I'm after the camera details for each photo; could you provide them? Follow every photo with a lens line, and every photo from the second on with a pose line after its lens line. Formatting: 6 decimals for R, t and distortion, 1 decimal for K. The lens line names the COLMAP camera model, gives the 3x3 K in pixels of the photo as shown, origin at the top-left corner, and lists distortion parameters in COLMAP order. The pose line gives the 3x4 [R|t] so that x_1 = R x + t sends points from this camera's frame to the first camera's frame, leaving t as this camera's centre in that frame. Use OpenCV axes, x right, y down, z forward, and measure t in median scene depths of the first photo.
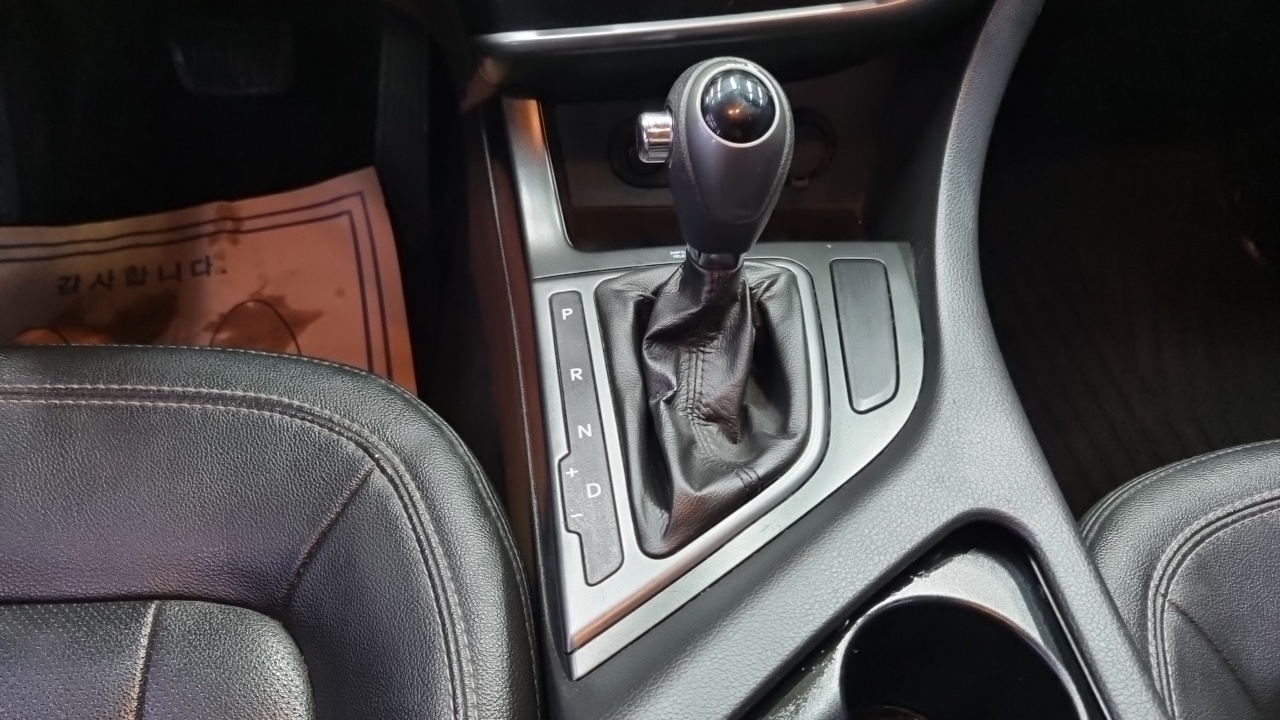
lens RADIAL K [[1023.4, 0, 640.0], [0, 1023.4, 360.0], [0, 0, 1]] dist [0.016655, 0.001948]
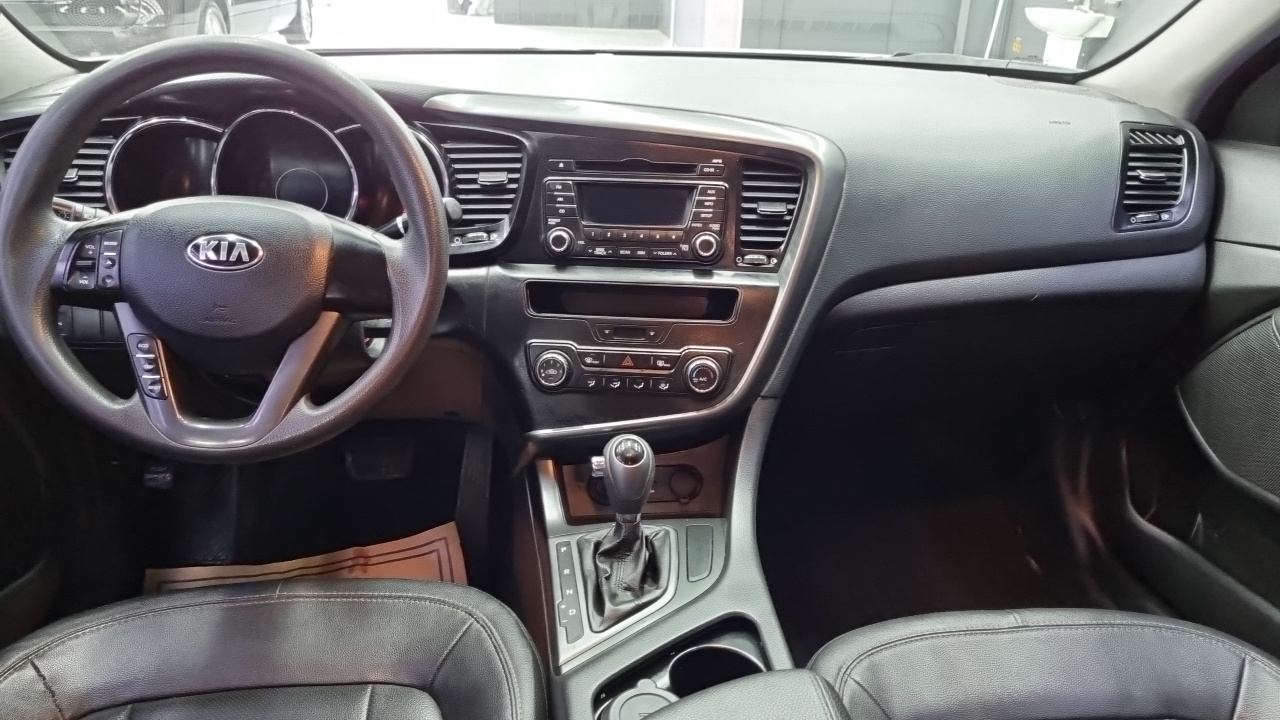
lens RADIAL K [[1185.2, 0, 696.7], [0, 1185.2, 359.3], [0, 0, 1]] dist [0.039498, 0.012477]
pose [[0.999398, -0.032409, 0.012404, 0.203718], [0.034684, 0.921543, -0.386725, 0.596086], [0.001103, 0.386922, 0.922112, -1.570931]]
